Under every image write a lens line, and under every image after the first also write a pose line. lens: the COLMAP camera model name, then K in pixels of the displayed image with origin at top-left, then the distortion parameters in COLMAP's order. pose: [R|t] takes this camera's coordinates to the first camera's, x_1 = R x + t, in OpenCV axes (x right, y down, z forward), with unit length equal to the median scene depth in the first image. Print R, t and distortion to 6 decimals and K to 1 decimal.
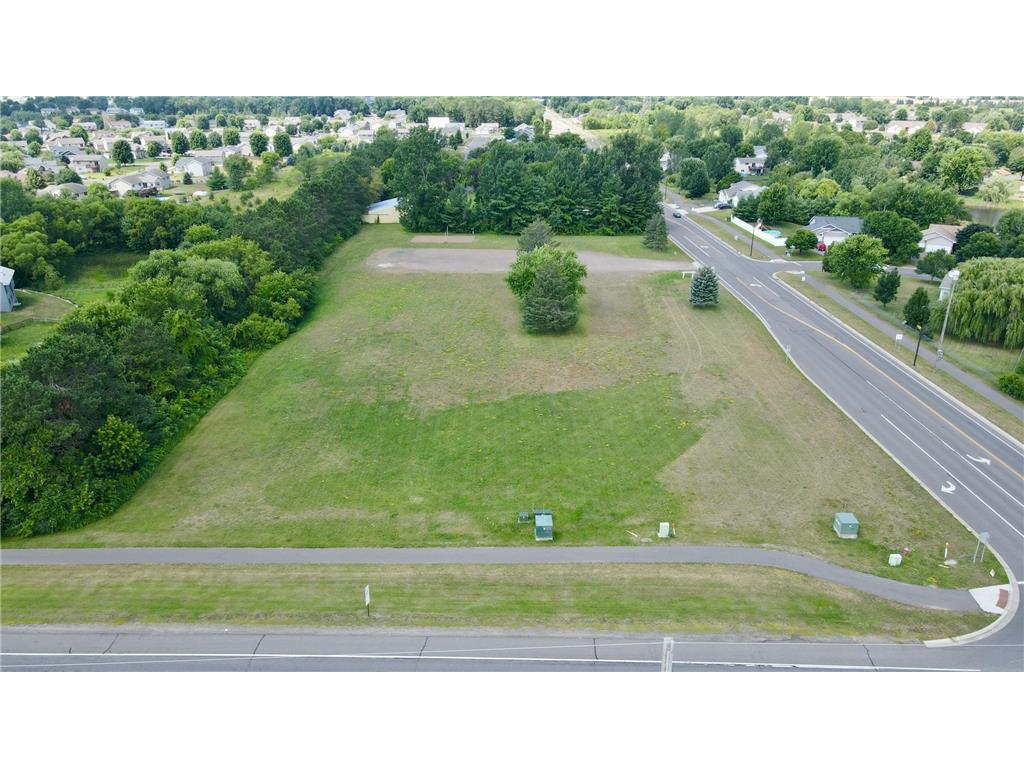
lens RADIAL K [[752.6, 0, 514.8], [0, 752.6, 381.5], [0, 0, 1]] dist [0.010885, 0.015729]
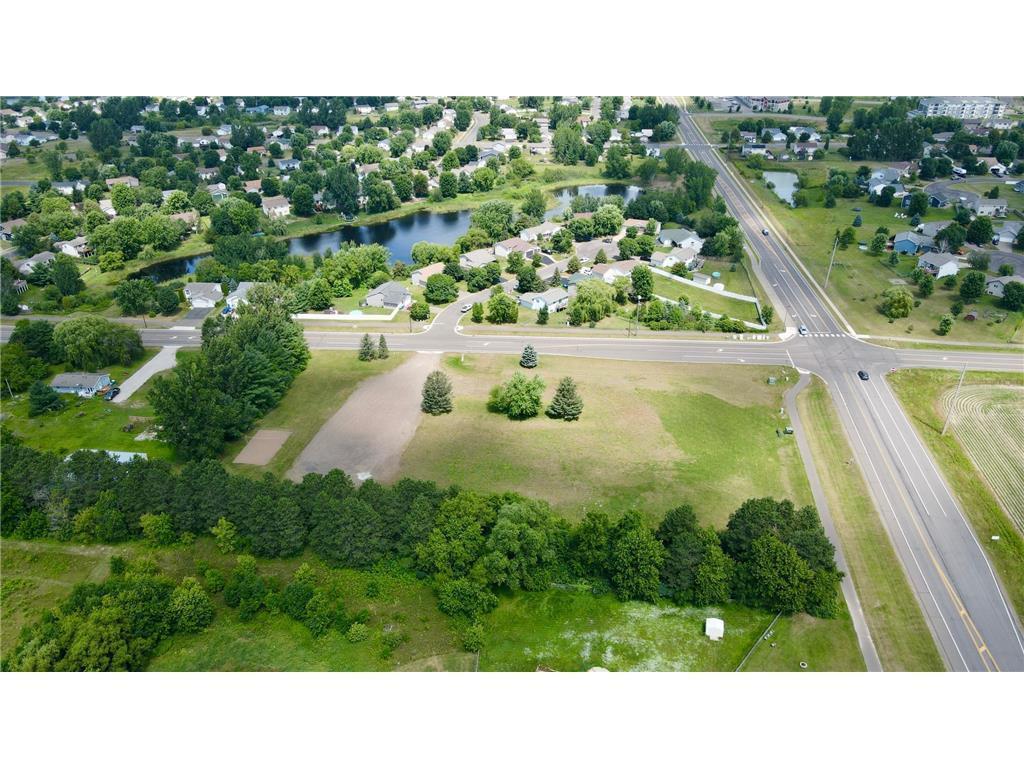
lens RADIAL K [[752.6, 0, 513.9], [0, 752.6, 388.1], [0, 0, 1]] dist [0.010885, 0.015729]
pose [[0.131289, -0.472395, 0.871554, -1.633460], [0.388152, 0.833468, 0.393281, -0.955365], [-0.912196, 0.286662, 0.292786, 0.699779]]
